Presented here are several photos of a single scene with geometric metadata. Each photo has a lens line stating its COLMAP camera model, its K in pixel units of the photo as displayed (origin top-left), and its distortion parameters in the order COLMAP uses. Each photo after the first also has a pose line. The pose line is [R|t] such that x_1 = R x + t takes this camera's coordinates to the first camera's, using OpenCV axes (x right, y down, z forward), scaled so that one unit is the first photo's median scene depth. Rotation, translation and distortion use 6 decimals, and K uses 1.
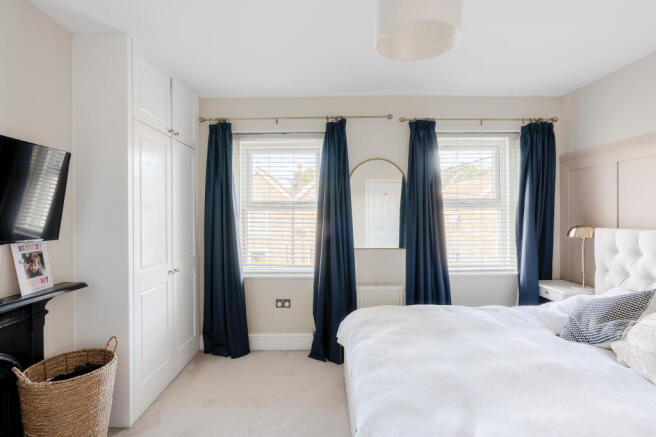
lens RADIAL K [[303.6, 0, 327.1], [0, 303.6, 211.7], [0, 0, 1]] dist [-0.007891, 0.000072]
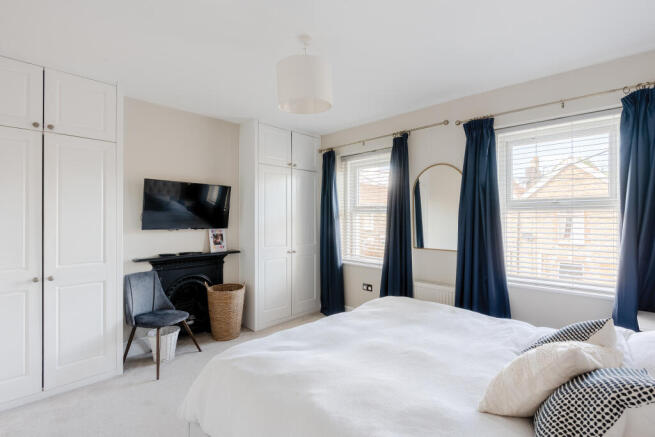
lens RADIAL K [[293.7, 0, 327.5], [0, 293.7, 218.5], [0, 0, 1]] dist [-0.001773, 0.000374]
pose [[0.733559, 0.009578, -0.679558, 0.590231], [-0.000071, 0.999902, 0.014017, -0.001532], [0.679626, -0.010234, 0.733487, -0.006662]]
